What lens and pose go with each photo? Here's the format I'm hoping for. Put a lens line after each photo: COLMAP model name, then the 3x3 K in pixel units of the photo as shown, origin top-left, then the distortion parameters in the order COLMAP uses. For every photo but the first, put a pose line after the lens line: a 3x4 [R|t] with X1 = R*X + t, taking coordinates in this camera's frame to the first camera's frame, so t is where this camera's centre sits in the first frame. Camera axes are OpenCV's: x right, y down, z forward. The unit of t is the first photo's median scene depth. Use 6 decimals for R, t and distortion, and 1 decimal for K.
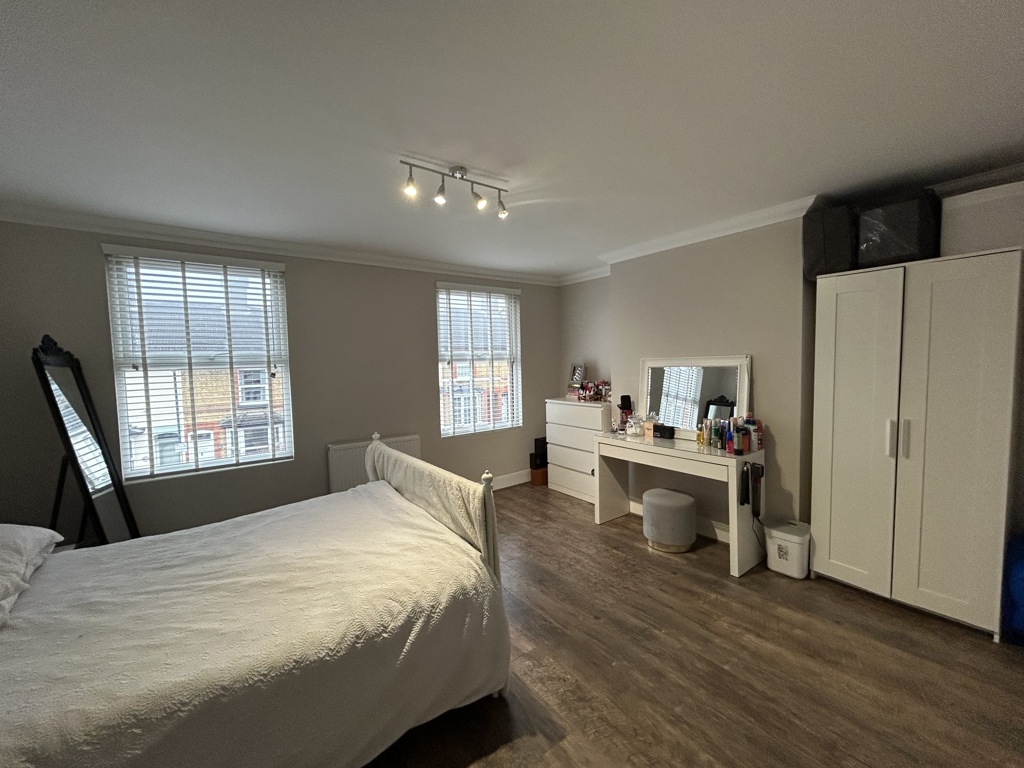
lens RADIAL K [[417.7, 0, 506.9], [0, 417.7, 385.7], [0, 0, 1]] dist [0.004058, -0.001157]
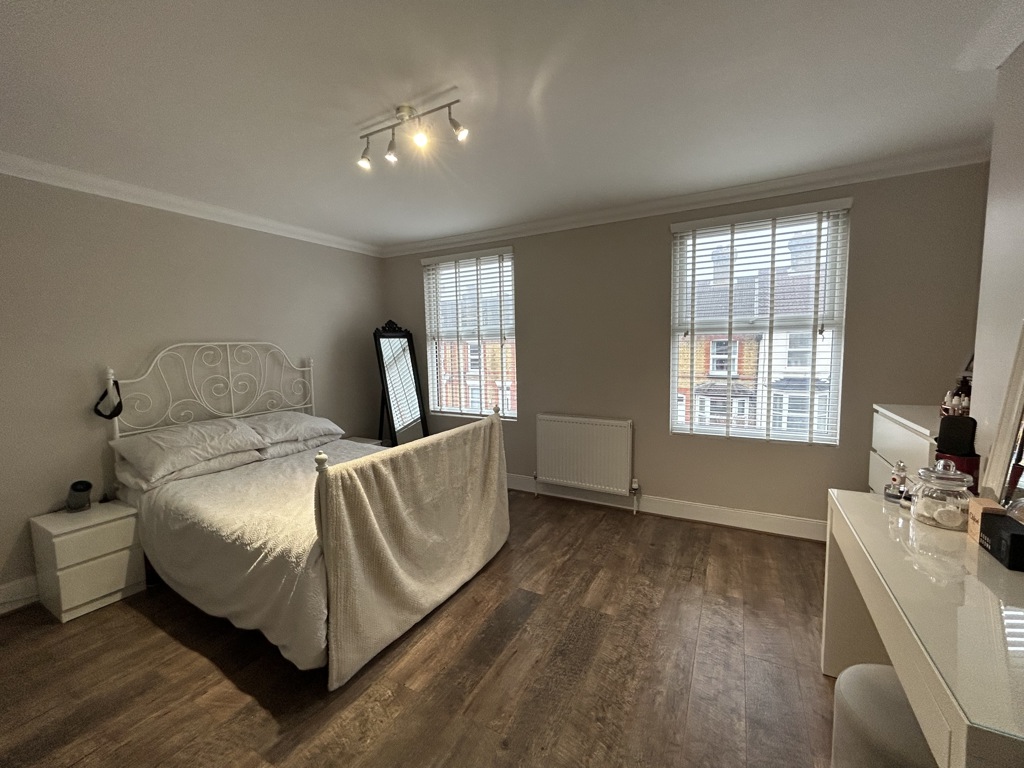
lens RADIAL K [[417.7, 0, 508.8], [0, 417.7, 384.0], [0, 0, 1]] dist [0.004058, -0.001157]
pose [[0.420925, 0.101798, -0.901365, 0.555698], [-0.042436, 0.994805, 0.092534, -0.029809], [0.906102, -0.000699, 0.423058, 0.565777]]
